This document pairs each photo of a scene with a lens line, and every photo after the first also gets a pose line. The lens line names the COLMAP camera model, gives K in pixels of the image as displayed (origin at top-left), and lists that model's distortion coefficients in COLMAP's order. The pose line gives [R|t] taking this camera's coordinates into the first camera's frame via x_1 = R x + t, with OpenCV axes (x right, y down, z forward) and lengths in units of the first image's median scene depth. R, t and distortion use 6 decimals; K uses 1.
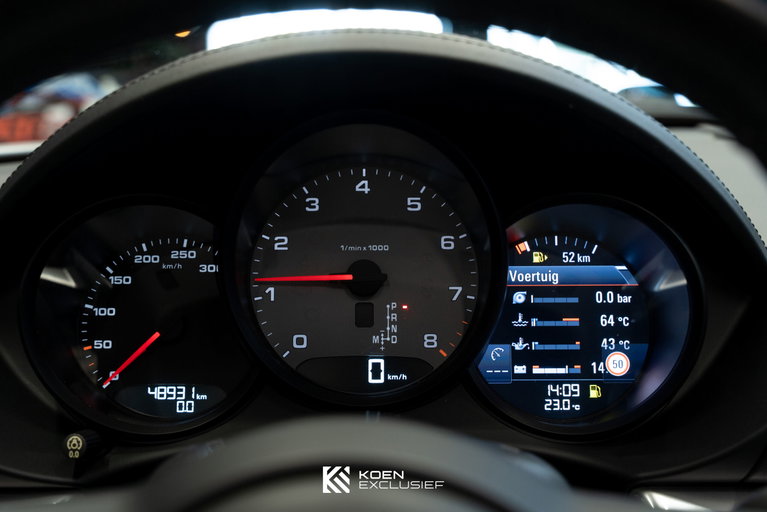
lens RADIAL K [[1022.7, 0, 388.2], [0, 1022.7, 247.6], [0, 0, 1]] dist [-0.020665, 0.000000]
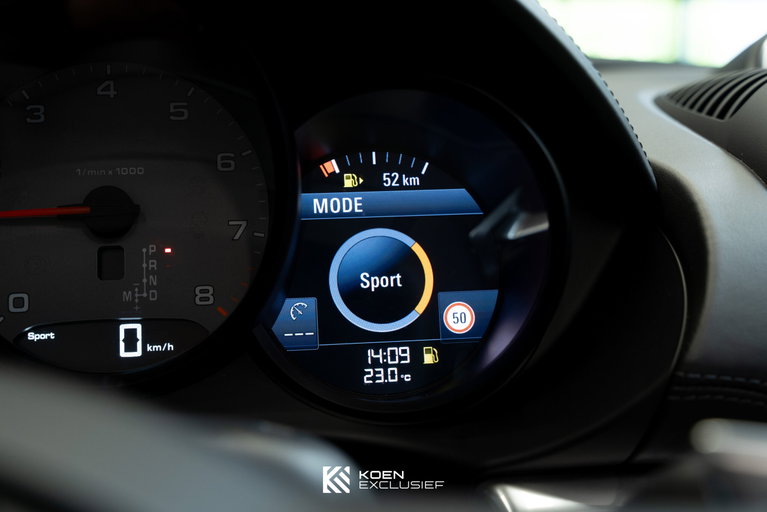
lens RADIAL K [[1022.7, 0, 393.7], [0, 1022.7, 233.7], [0, 0, 1]] dist [-0.020665, 0.000000]
pose [[0.991993, -0.030882, 0.122460, 0.086694], [0.033108, 0.999321, -0.016177, 0.062965], [-0.121877, 0.020102, 0.992342, 0.257559]]
